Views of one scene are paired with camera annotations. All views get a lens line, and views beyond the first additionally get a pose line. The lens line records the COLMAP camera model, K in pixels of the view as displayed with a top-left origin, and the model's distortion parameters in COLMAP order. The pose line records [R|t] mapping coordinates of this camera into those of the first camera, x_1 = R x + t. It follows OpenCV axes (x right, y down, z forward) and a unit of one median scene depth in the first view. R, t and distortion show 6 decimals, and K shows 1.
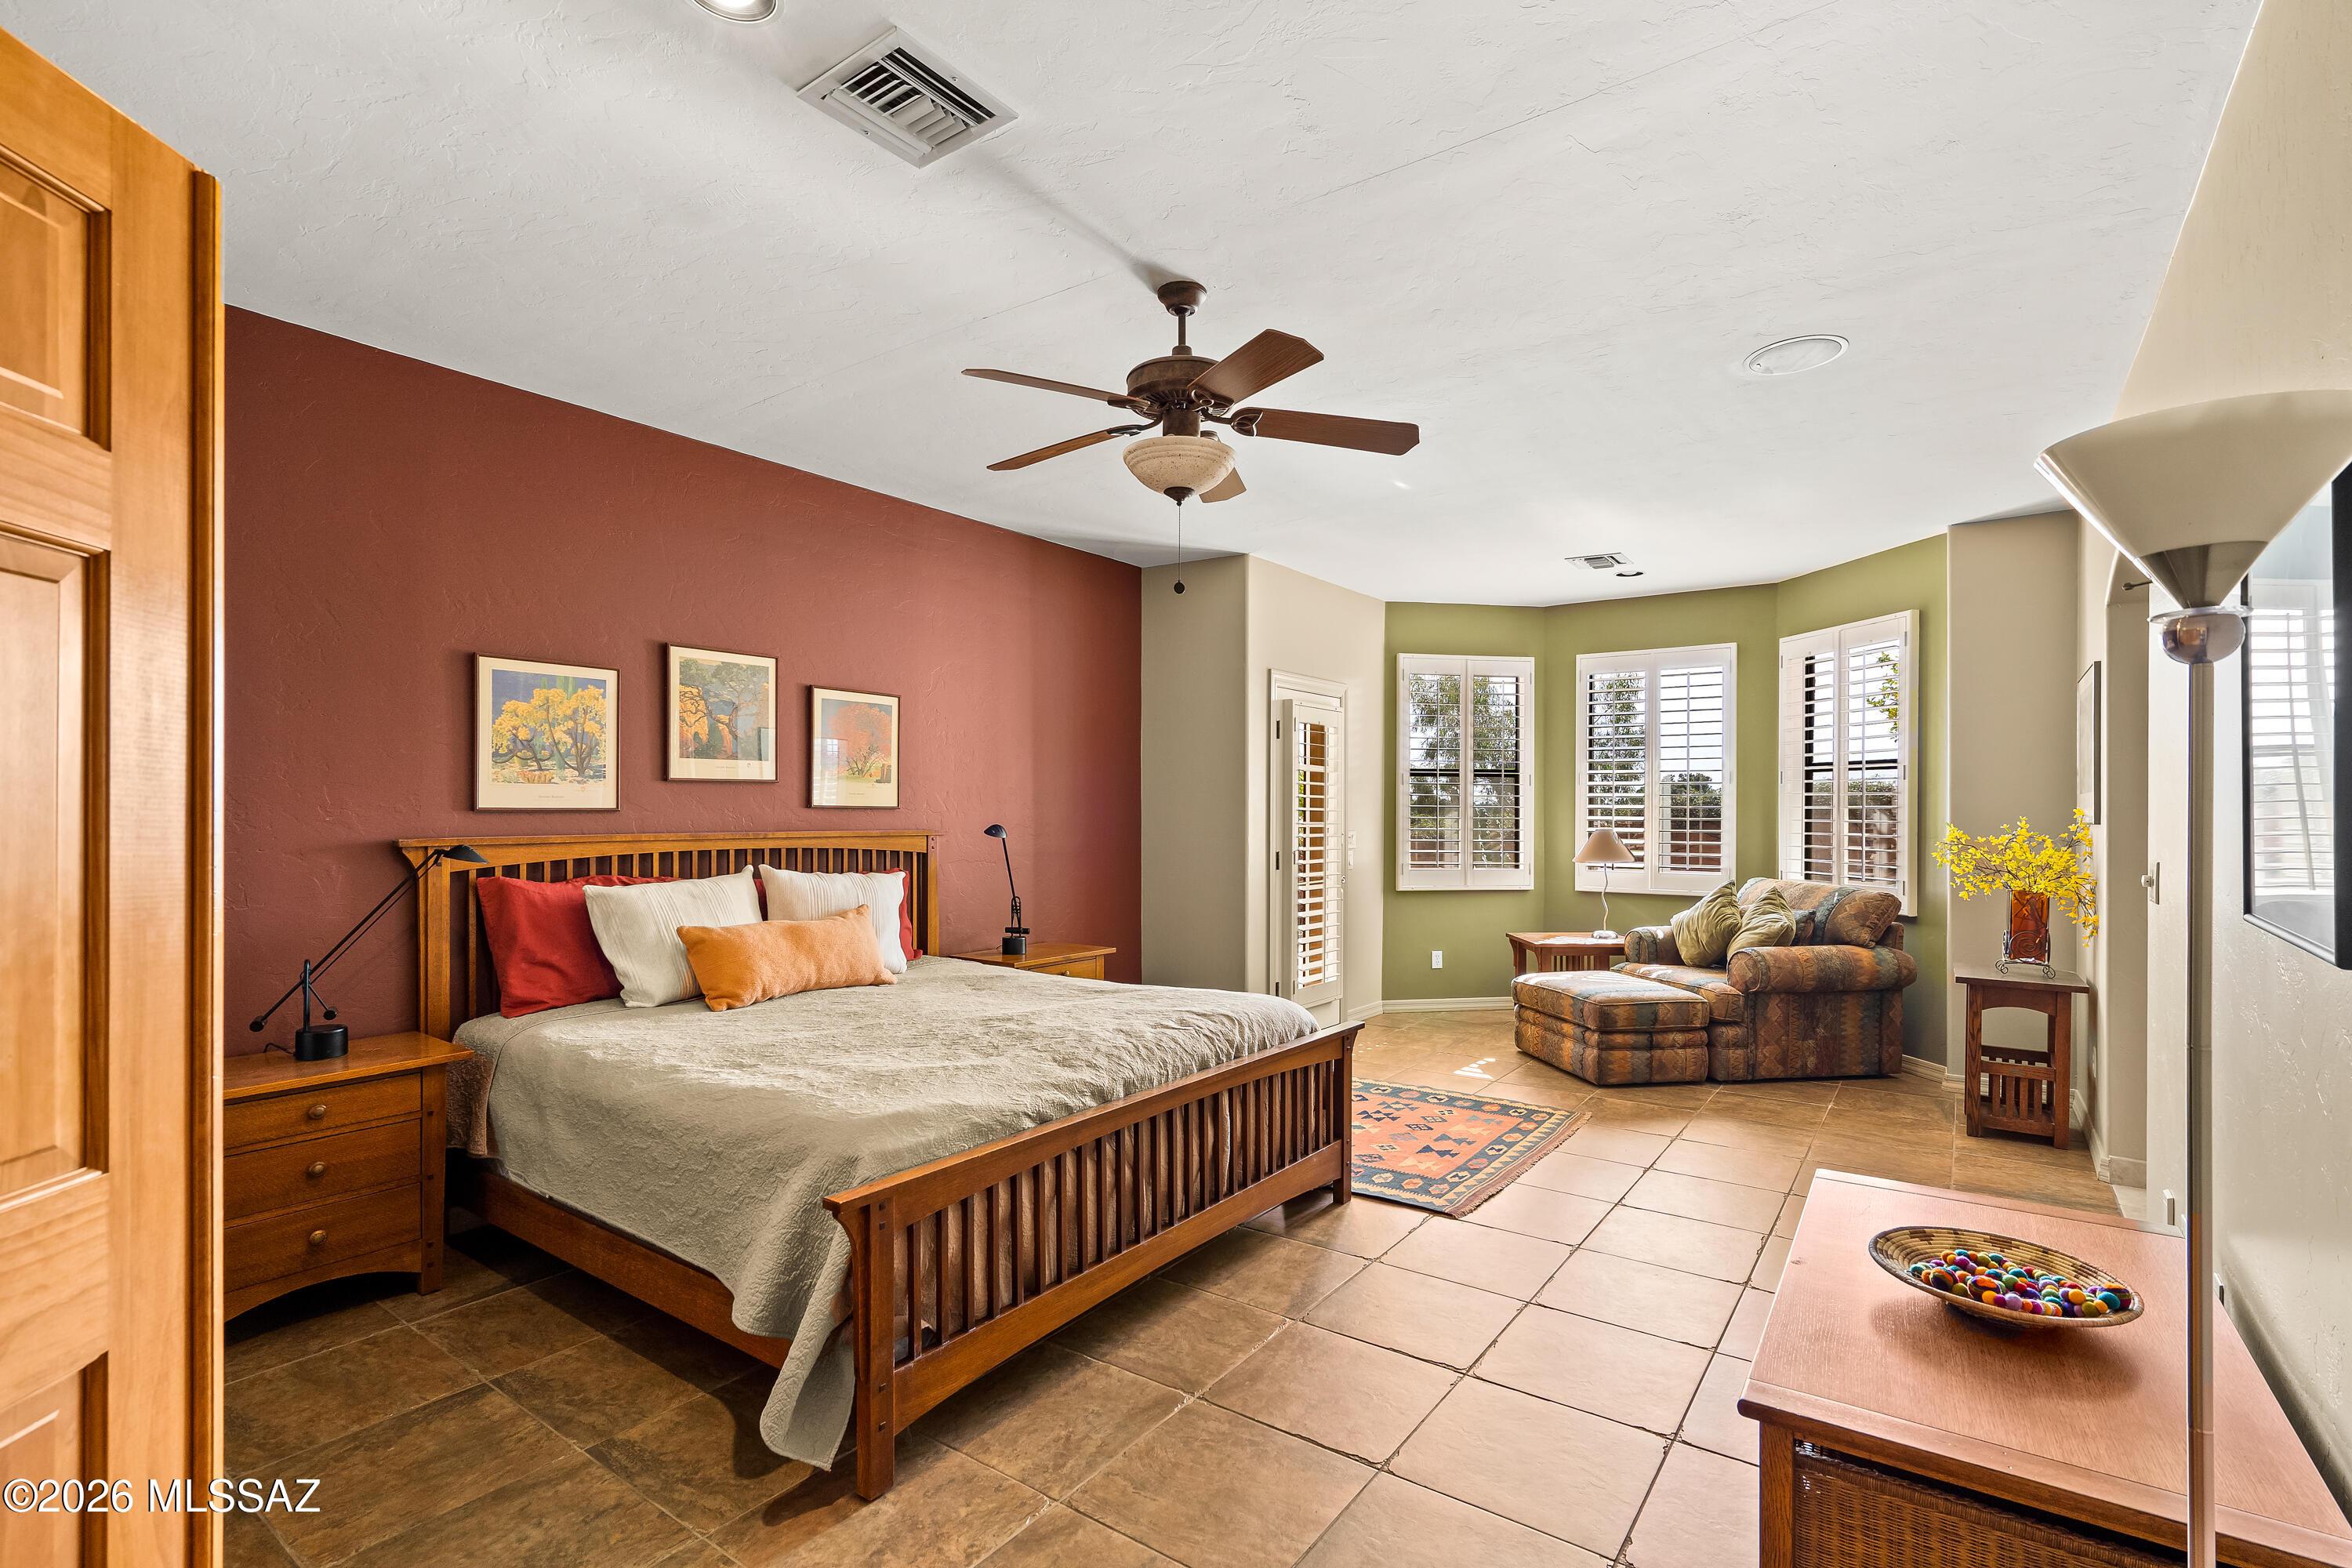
lens RADIAL K [[1090.3, 0, 1176.9], [0, 1090.3, 797.9], [0, 0, 1]] dist [-0.006070, 0.004741]
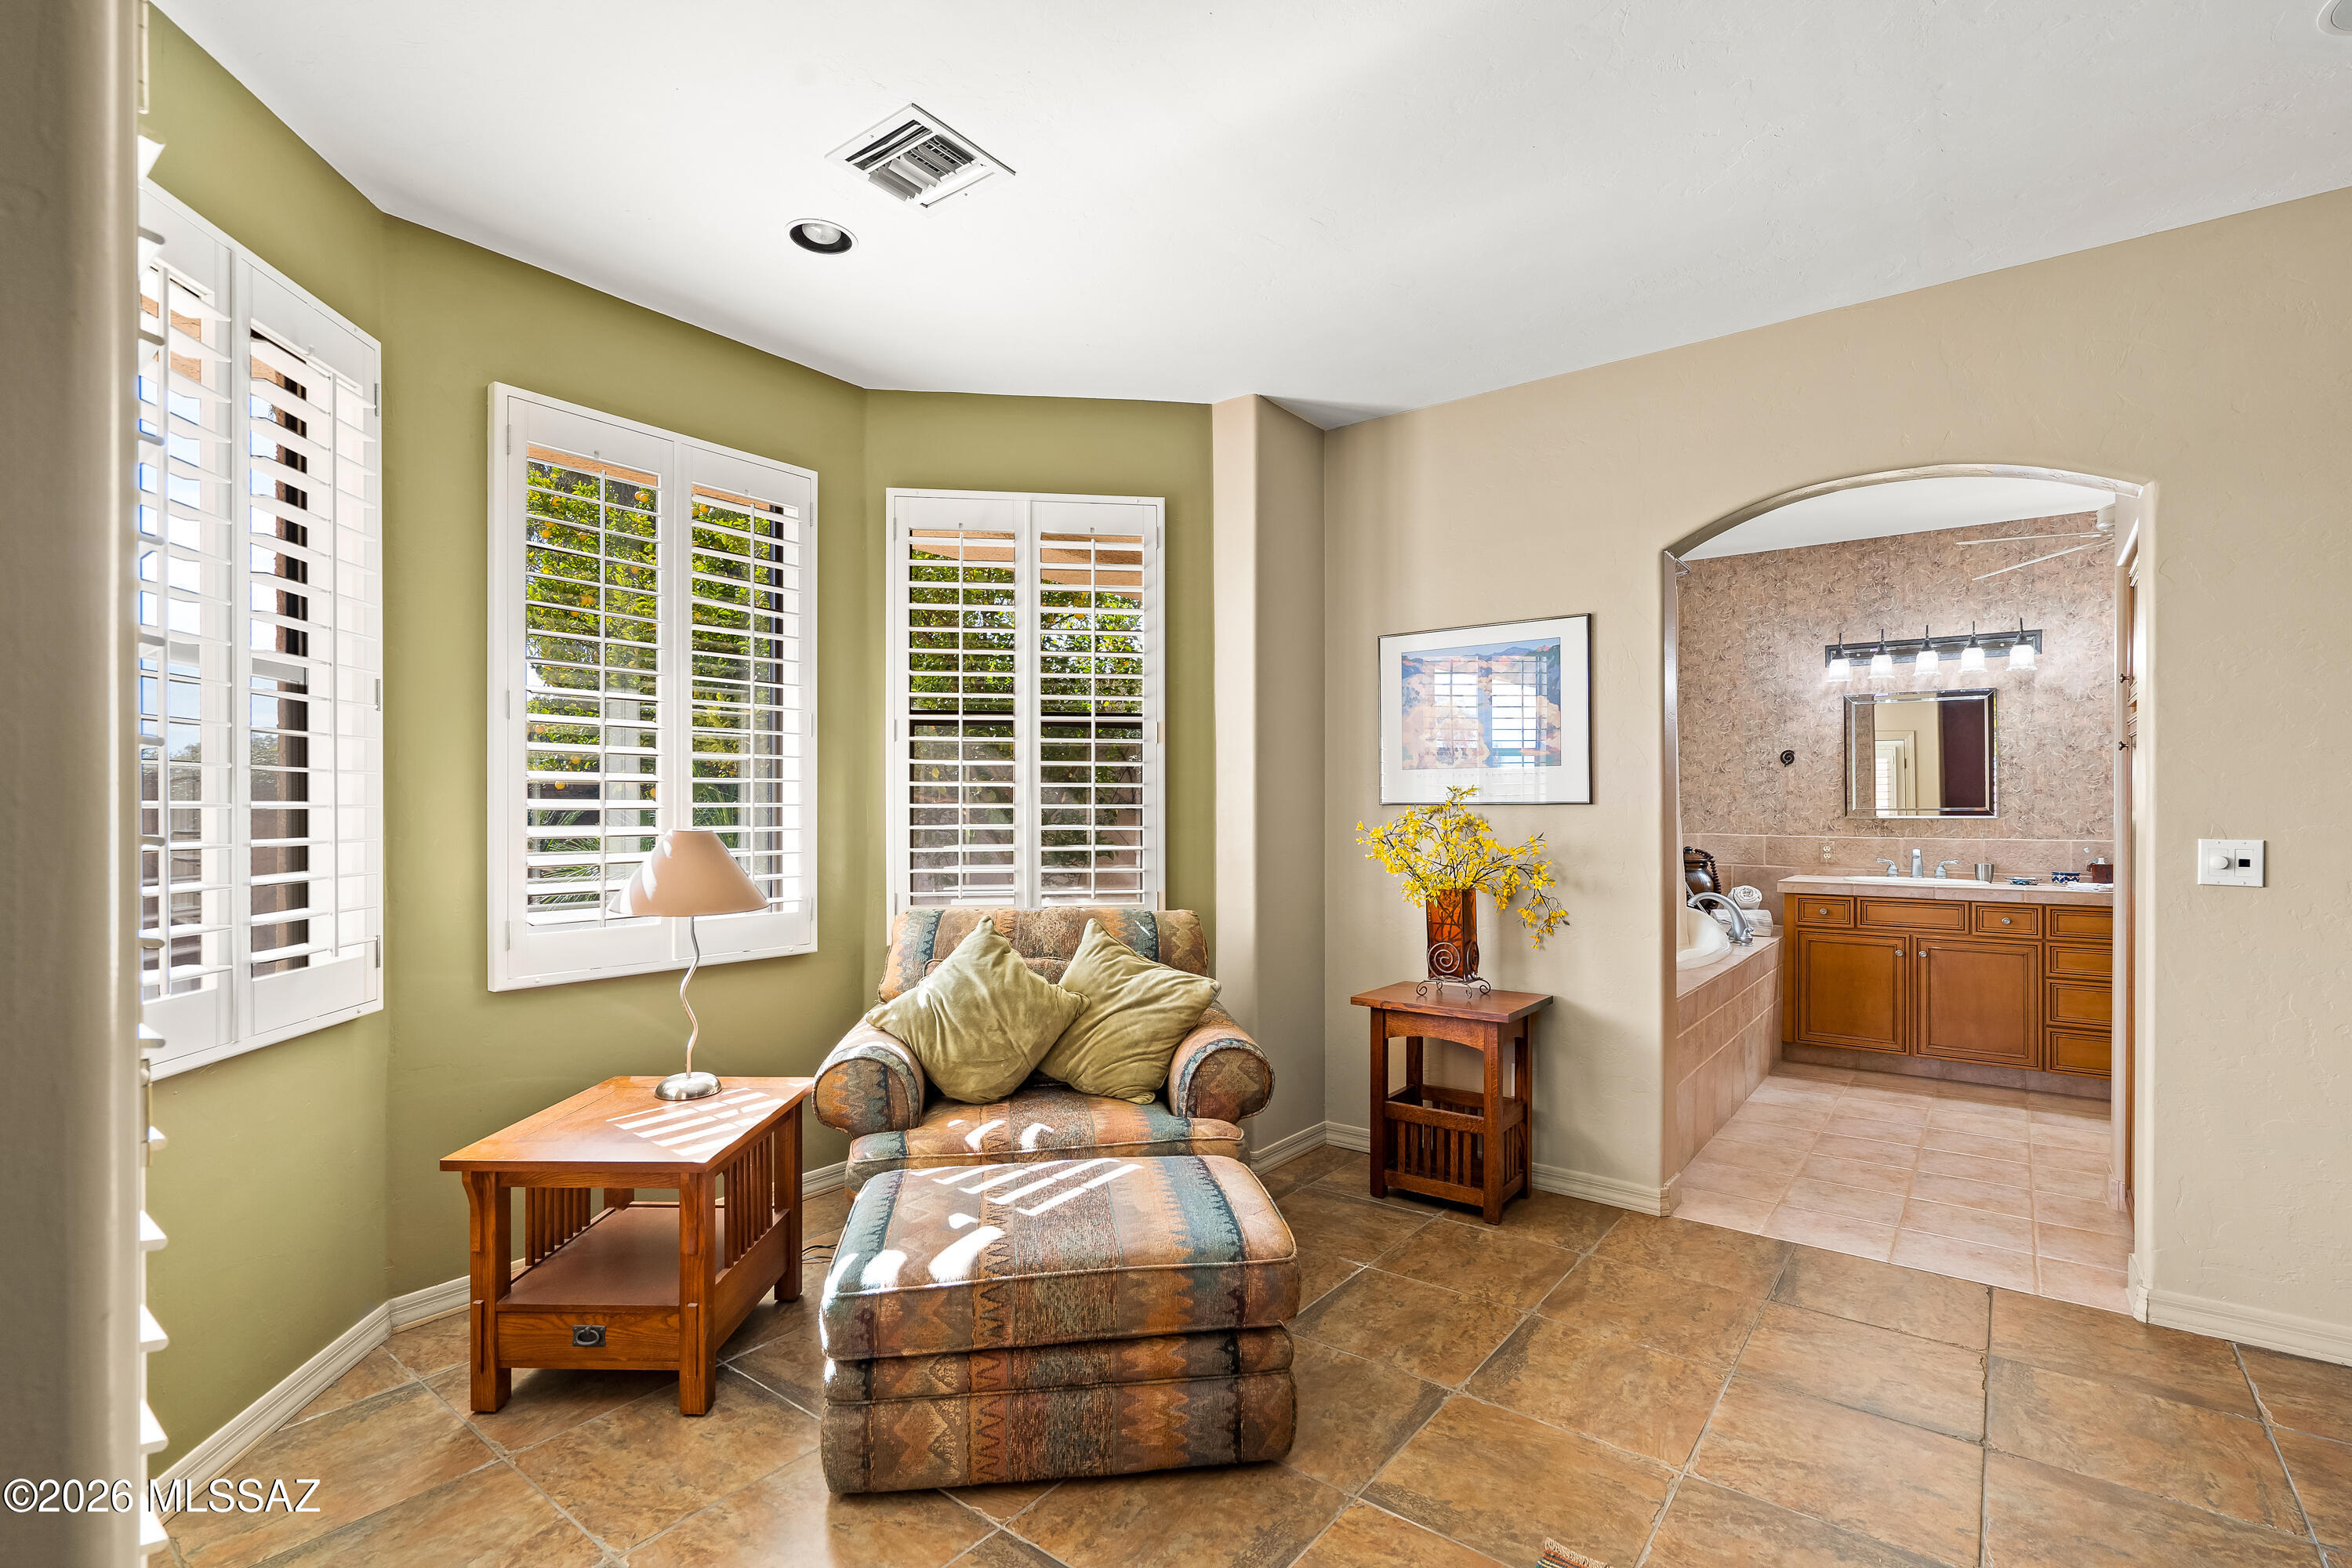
lens RADIAL K [[1090.3, 0, 1178.2], [0, 1090.3, 794.7], [0, 0, 1]] dist [-0.006070, 0.004741]
pose [[0.017254, 0.001950, 0.999849, -0.012906], [-0.003343, 0.999993, -0.001893, 0.016390], [-0.999846, -0.003310, 0.017261, 0.947057]]
